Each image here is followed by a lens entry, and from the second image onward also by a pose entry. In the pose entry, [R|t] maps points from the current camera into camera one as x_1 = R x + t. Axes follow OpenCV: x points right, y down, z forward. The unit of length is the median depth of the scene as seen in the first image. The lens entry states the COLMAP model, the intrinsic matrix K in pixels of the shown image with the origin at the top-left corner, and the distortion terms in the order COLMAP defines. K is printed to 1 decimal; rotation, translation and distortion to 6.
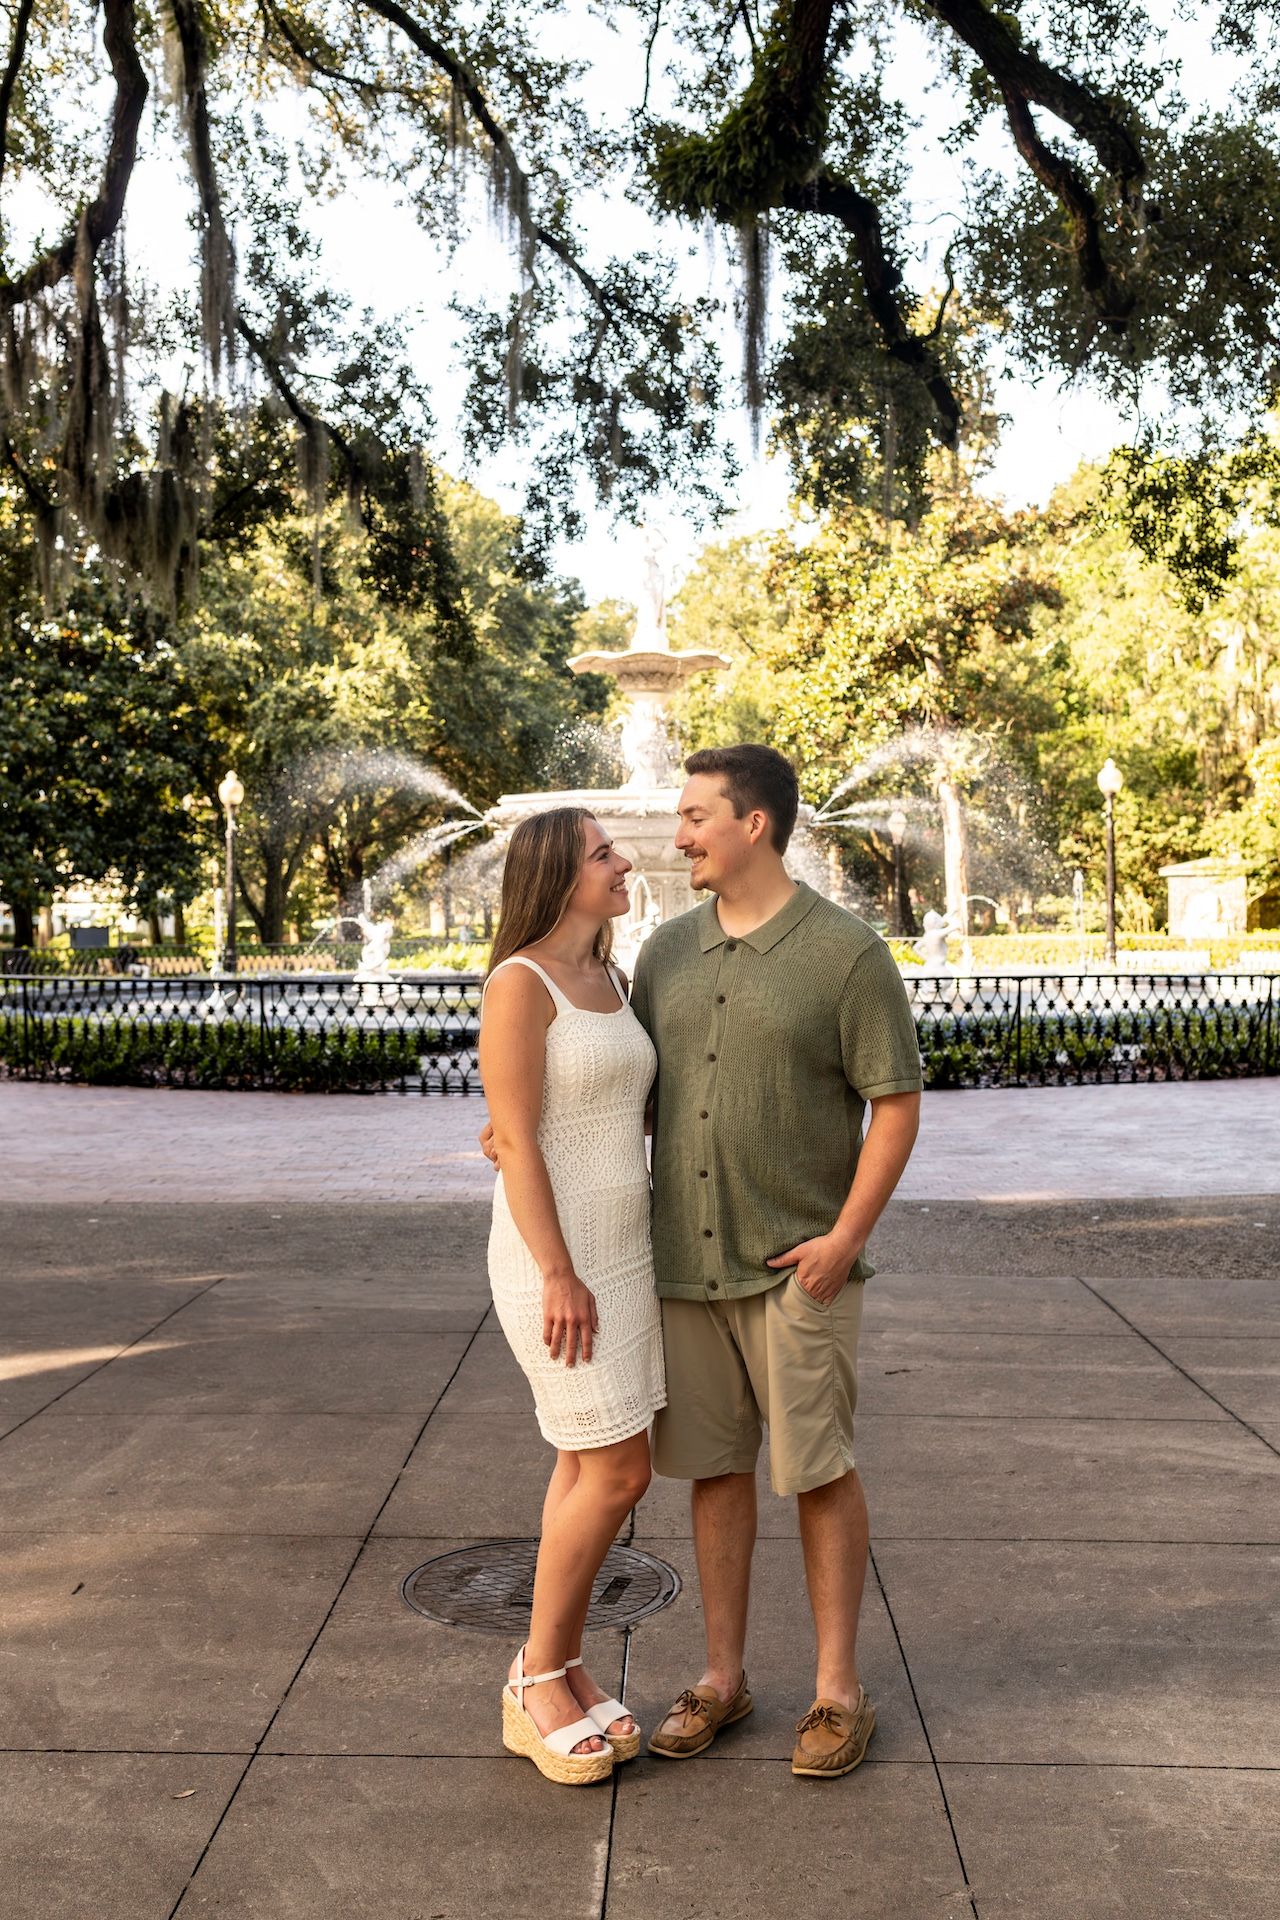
lens RADIAL K [[1919.6, 0, 628.2], [0, 1919.6, 934.3], [0, 0, 1]] dist [0.008939, 0.004257]
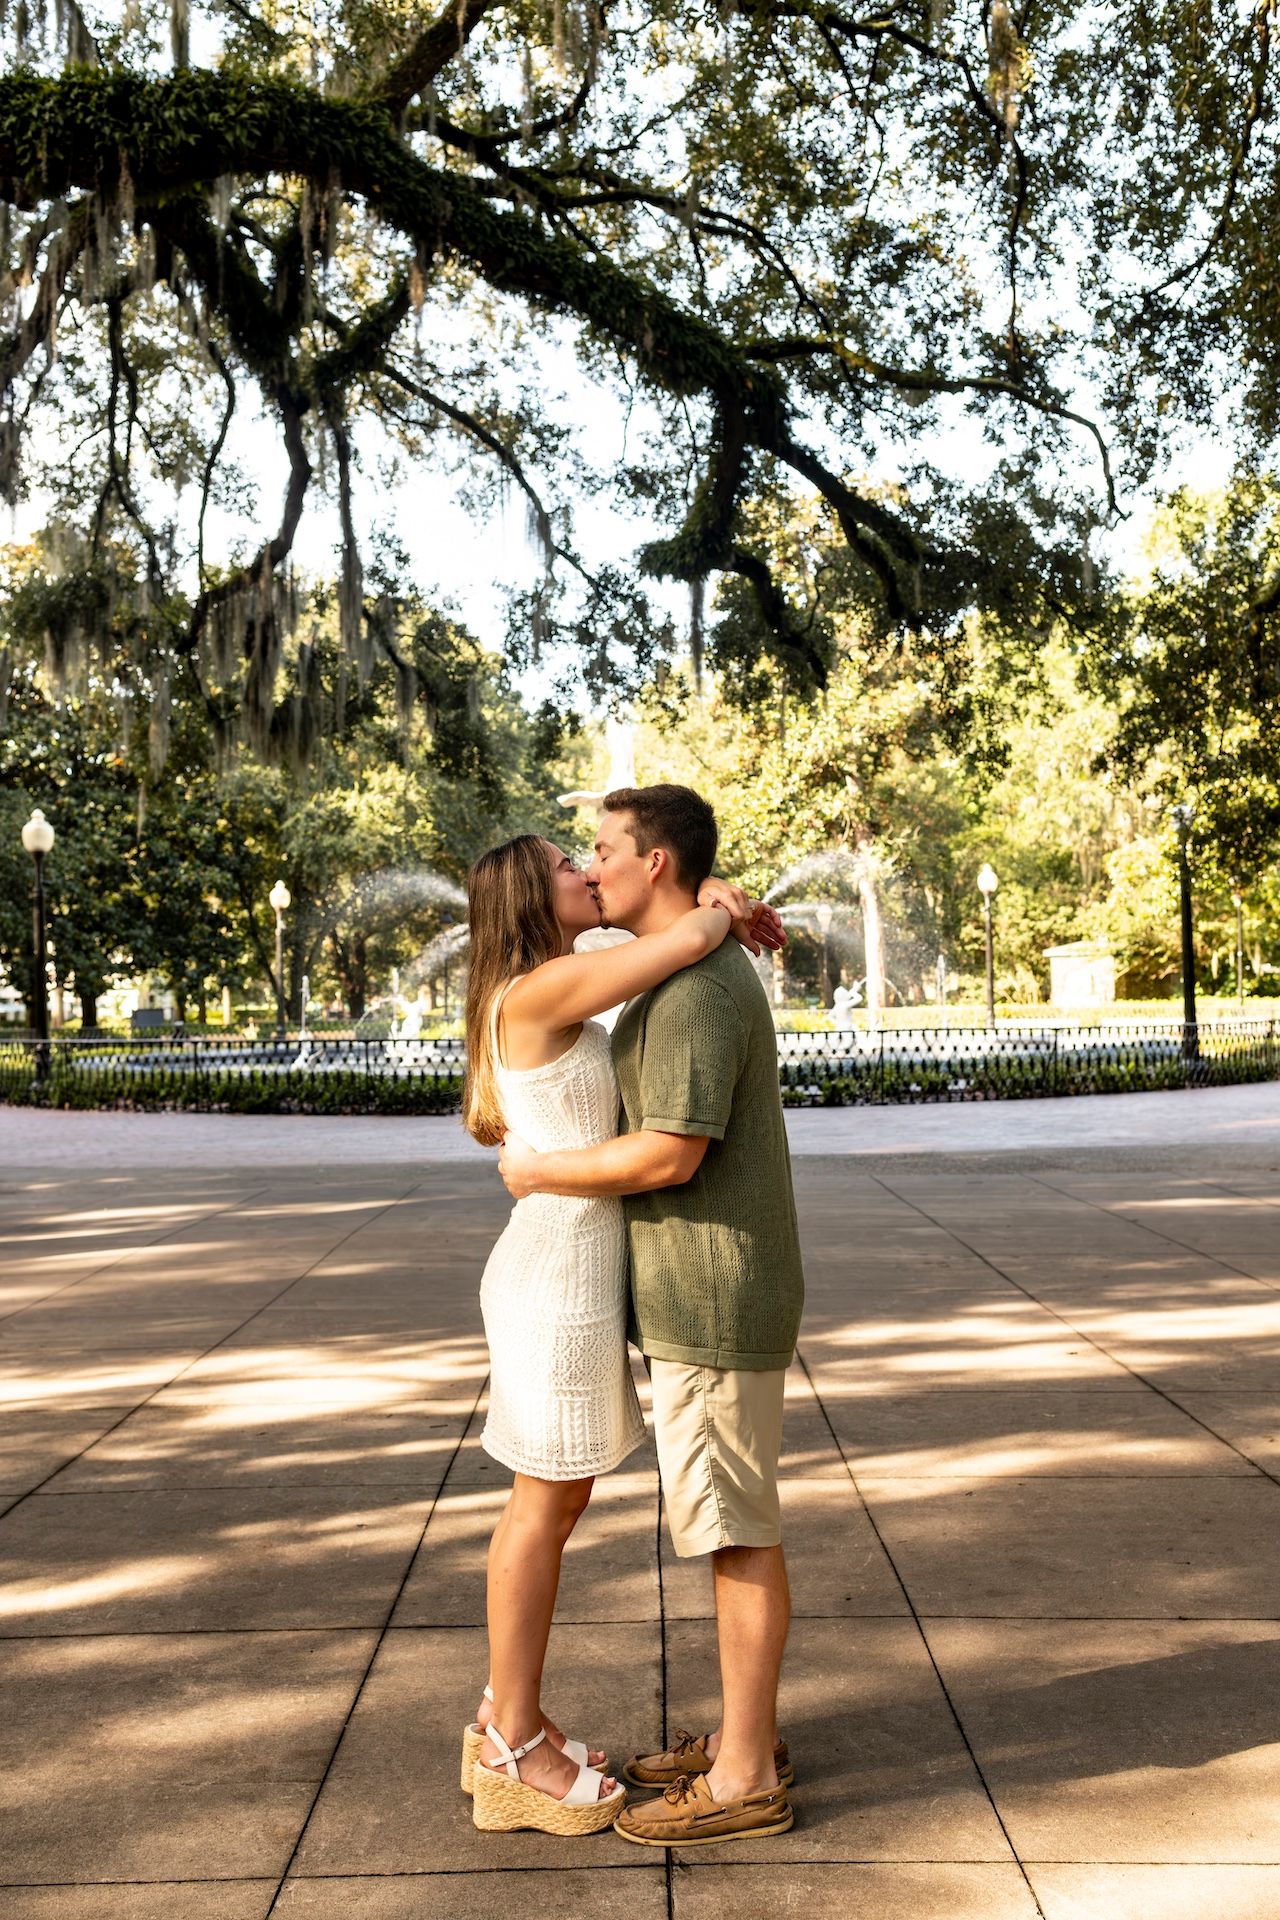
lens RADIAL K [[1852.0, 0, 640.0], [0, 1852.0, 960.0], [0, 0, 1]] dist [0.004587, -0.002481]
pose [[0.999512, -0.011373, 0.029097, -0.021796], [0.012228, 0.999493, -0.029382, 0.007021], [-0.028748, 0.029723, 0.999145, -0.389303]]
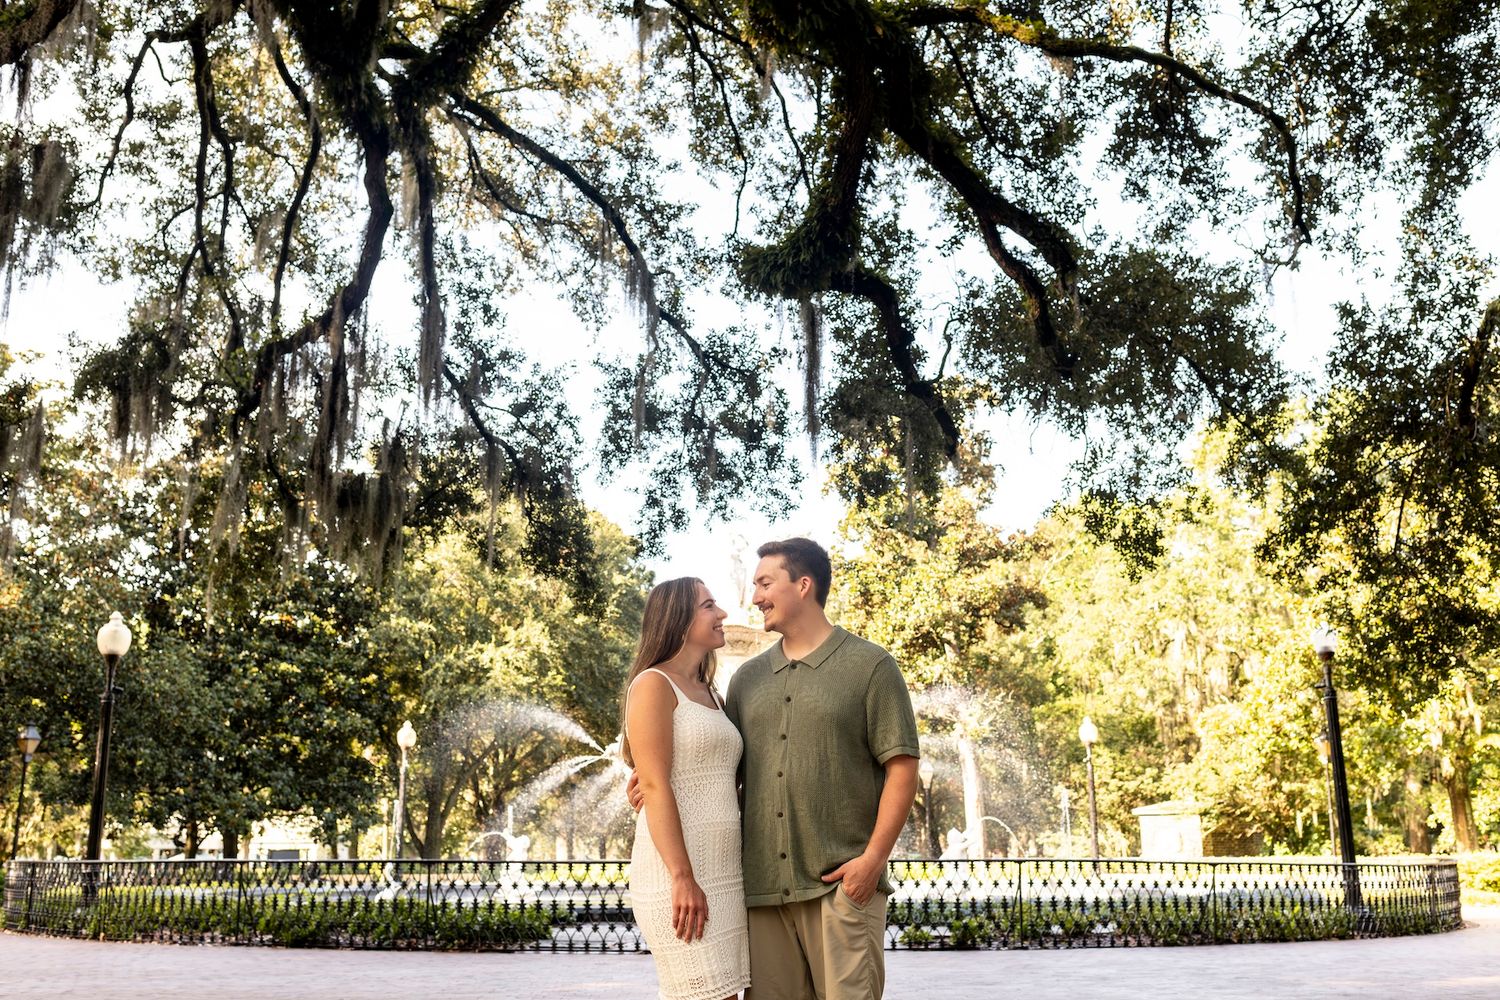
lens RADIAL K [[1499.7, 0, 752.4], [0, 1499.7, 479.3], [0, 0, 1]] dist [0.008939, 0.004257]
pose [[0.999675, 0.011608, 0.022692, -0.001782], [-0.005374, 0.966248, -0.257558, 0.032822], [-0.024916, 0.257353, 0.965996, -0.034499]]
